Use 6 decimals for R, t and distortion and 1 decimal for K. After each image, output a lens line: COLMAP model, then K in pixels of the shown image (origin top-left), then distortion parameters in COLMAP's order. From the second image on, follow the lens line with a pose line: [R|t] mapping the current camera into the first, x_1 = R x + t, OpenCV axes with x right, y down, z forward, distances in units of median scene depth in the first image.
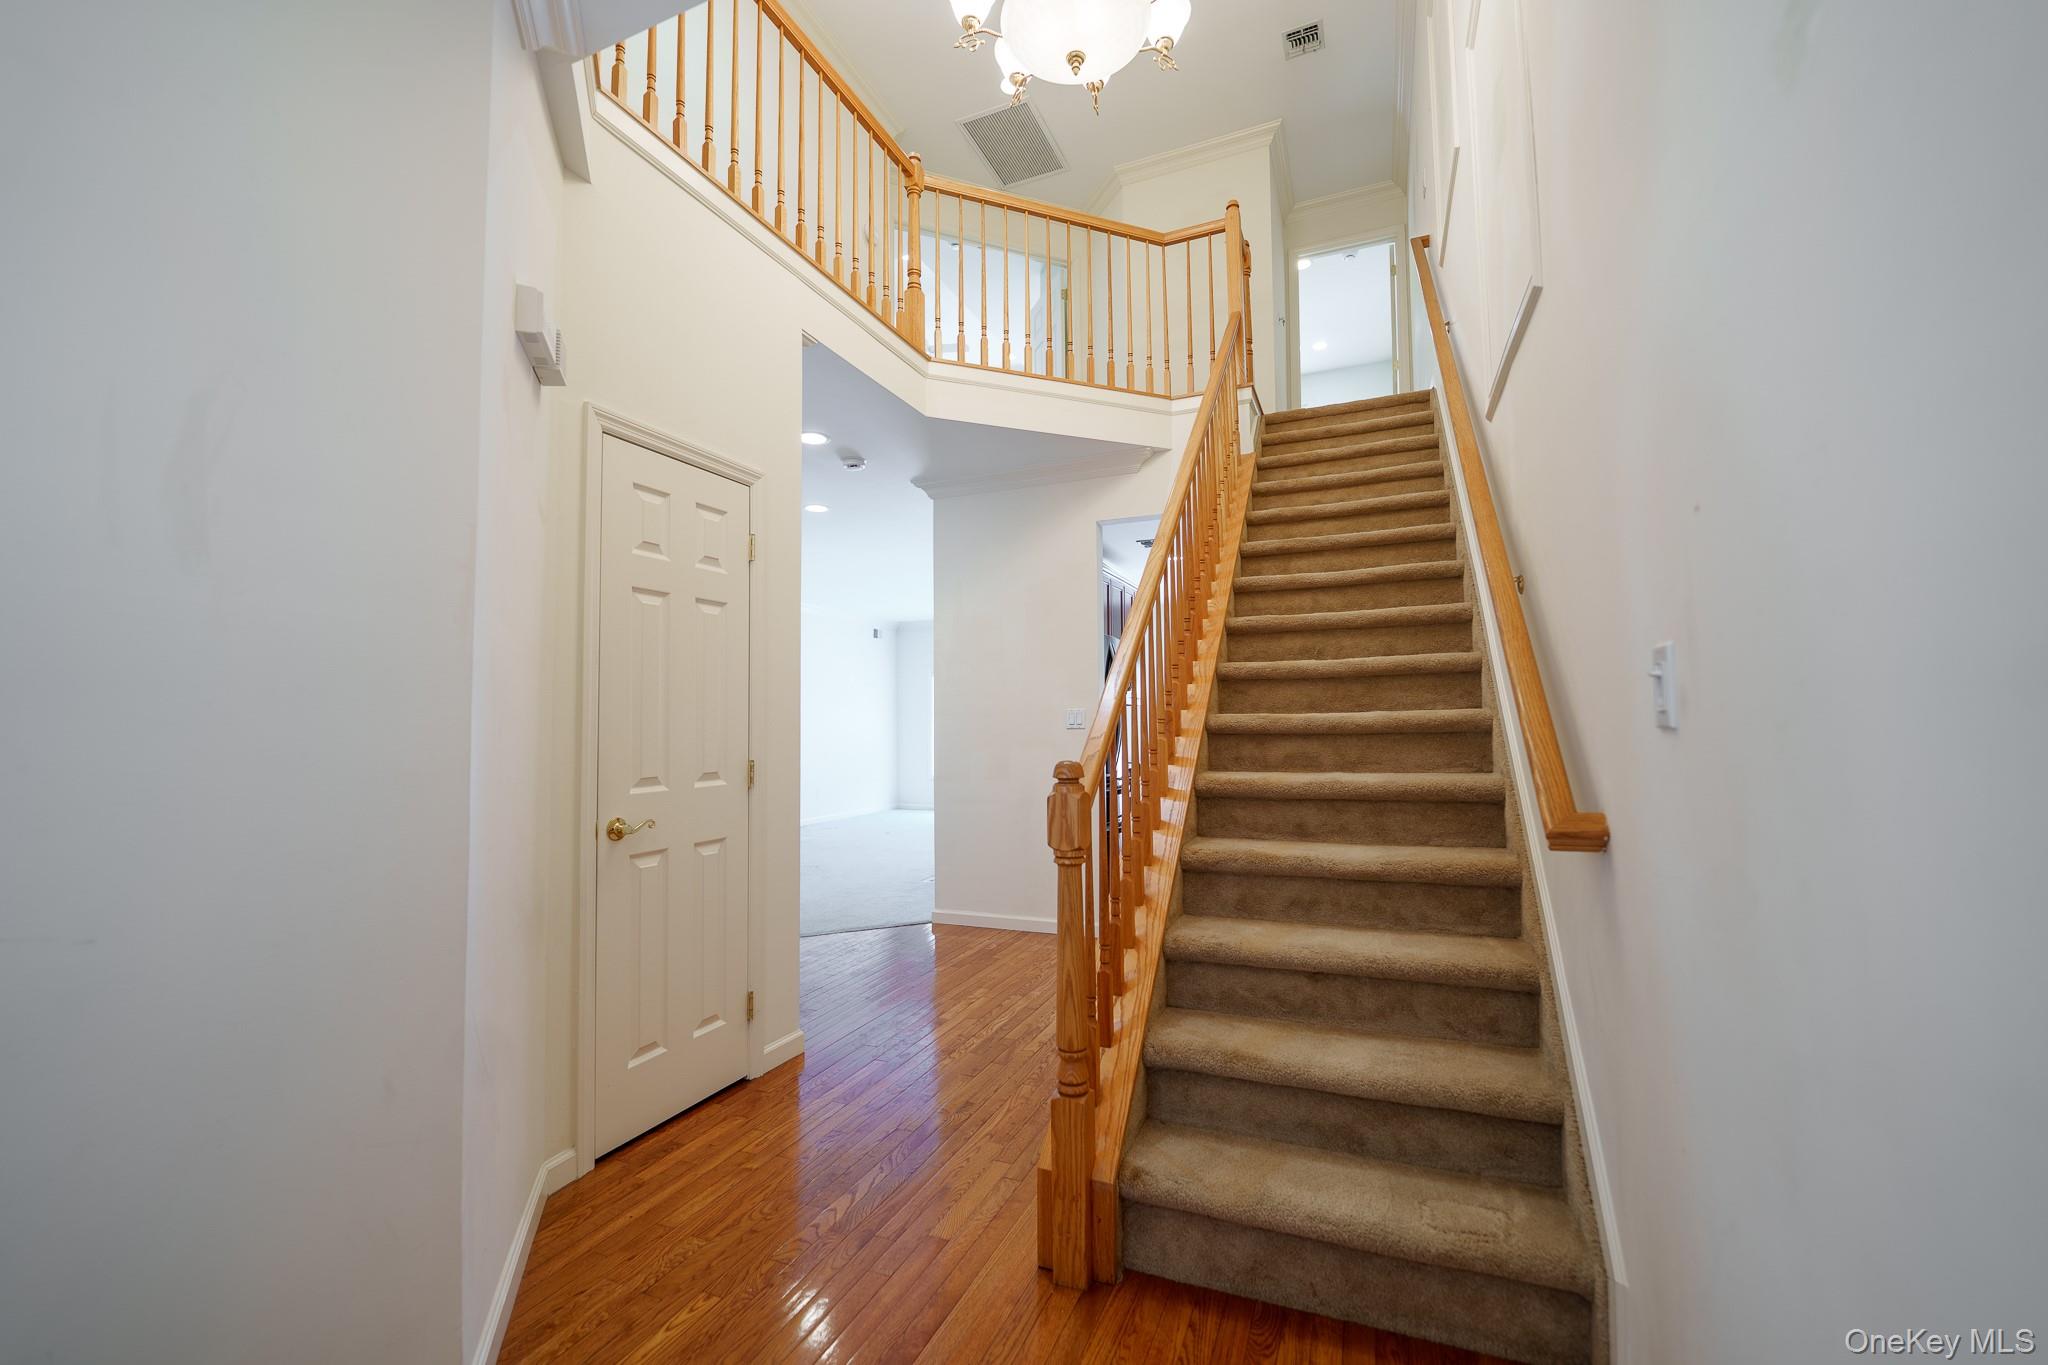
lens RADIAL K [[824.7, 0, 1020.7], [0, 824.7, 684.3], [0, 0, 1]] dist [-0.003659, -0.006437]
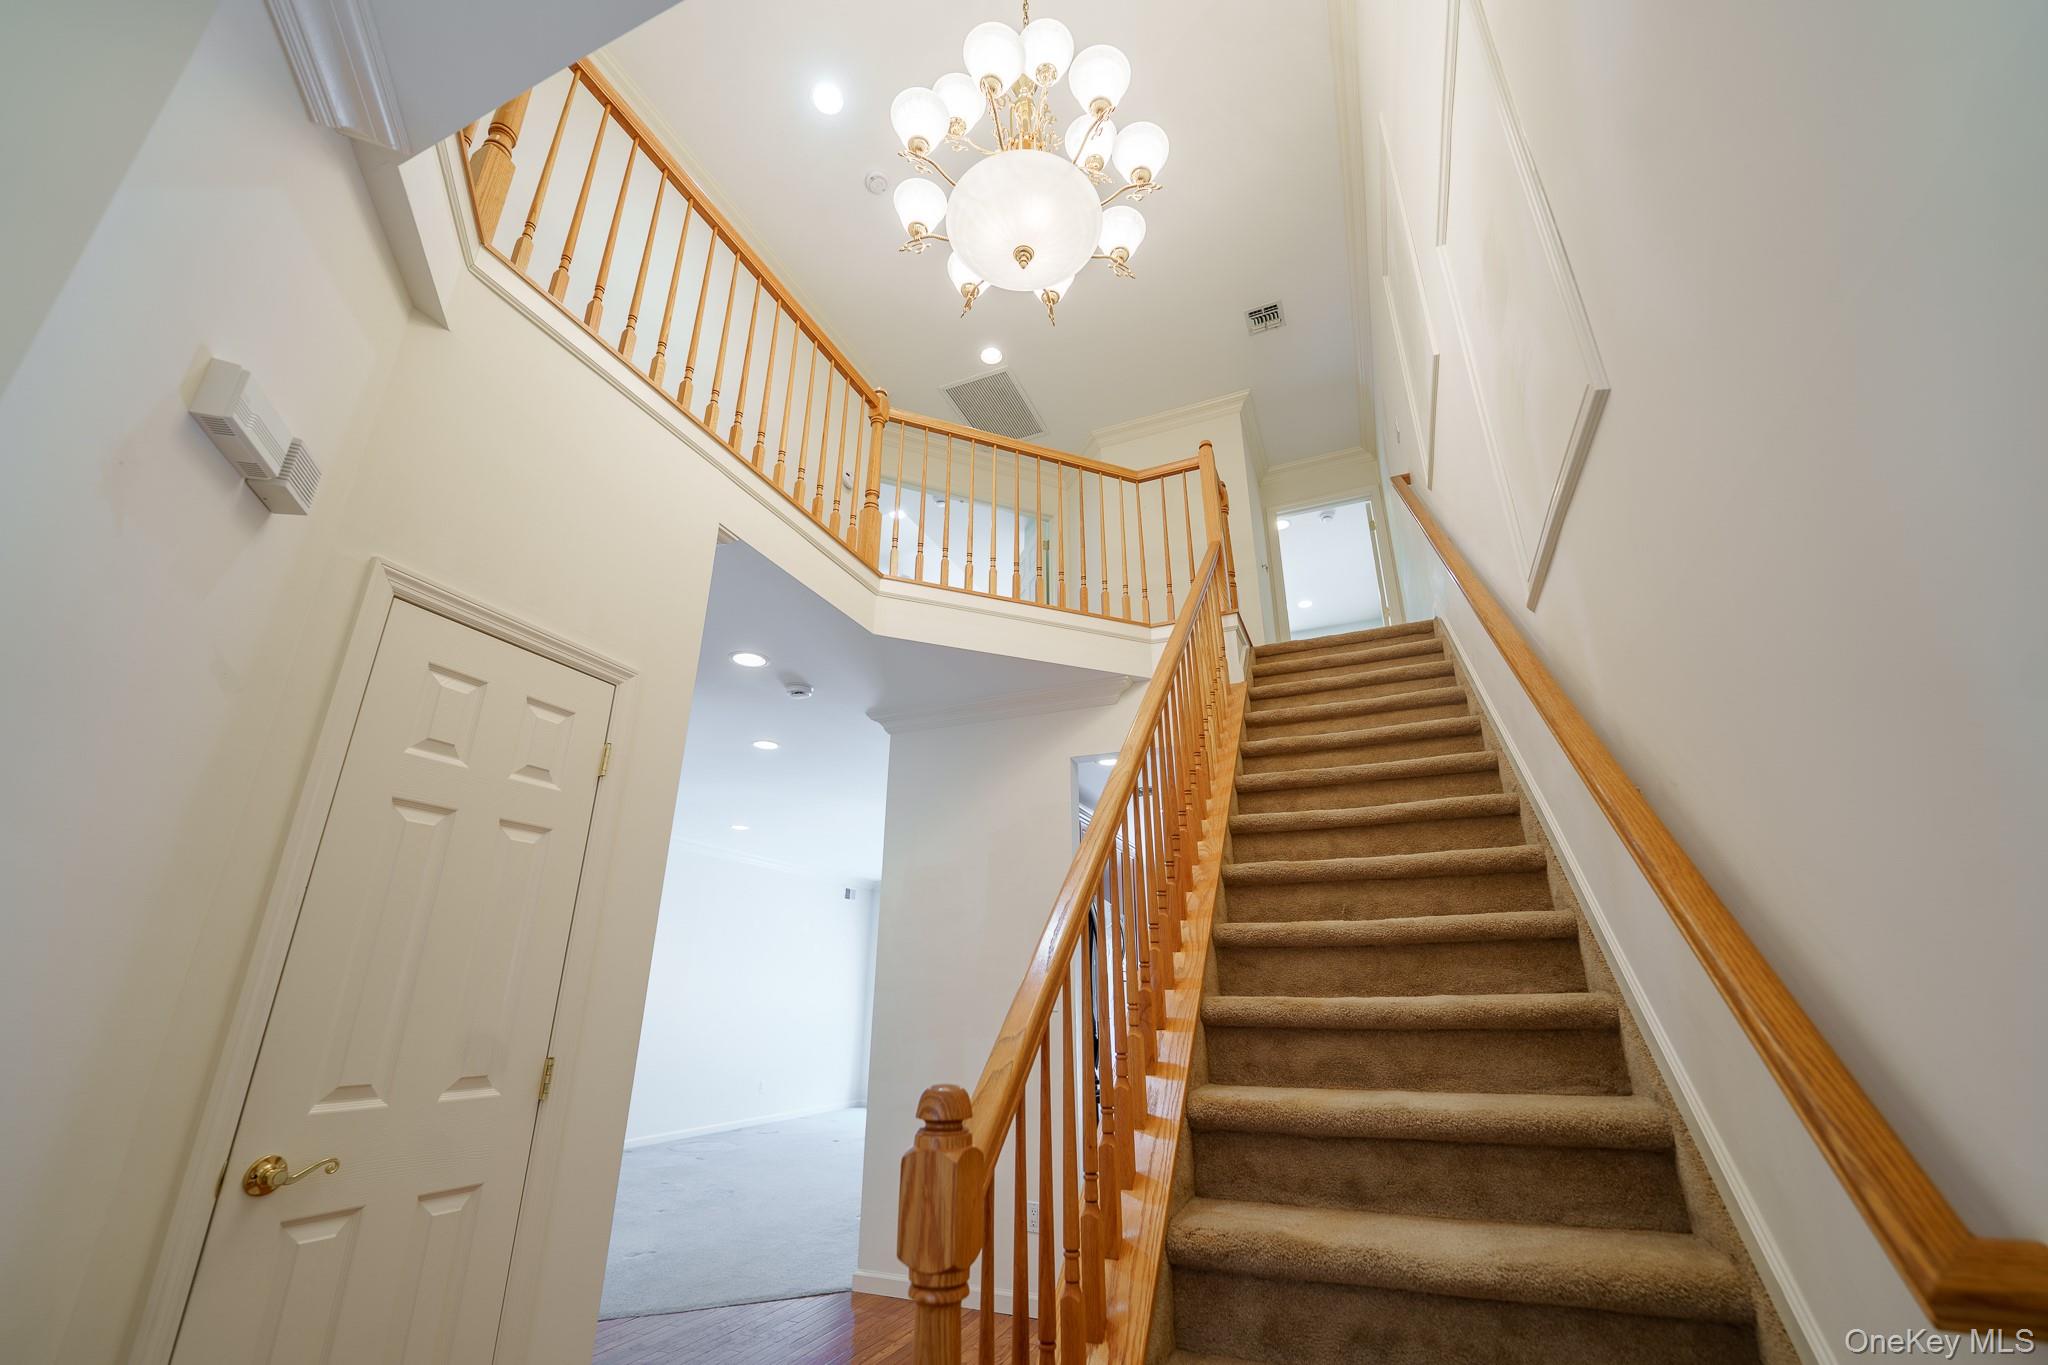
lens RADIAL K [[824.7, 0, 1020.7], [0, 824.7, 684.3], [0, 0, 1]] dist [-0.003659, -0.006437]
pose [[0.999915, 0.012212, -0.004539, 0.063122], [-0.013019, 0.949733, -0.312792, 0.004292], [0.000491, 0.312824, 0.949811, 0.216603]]
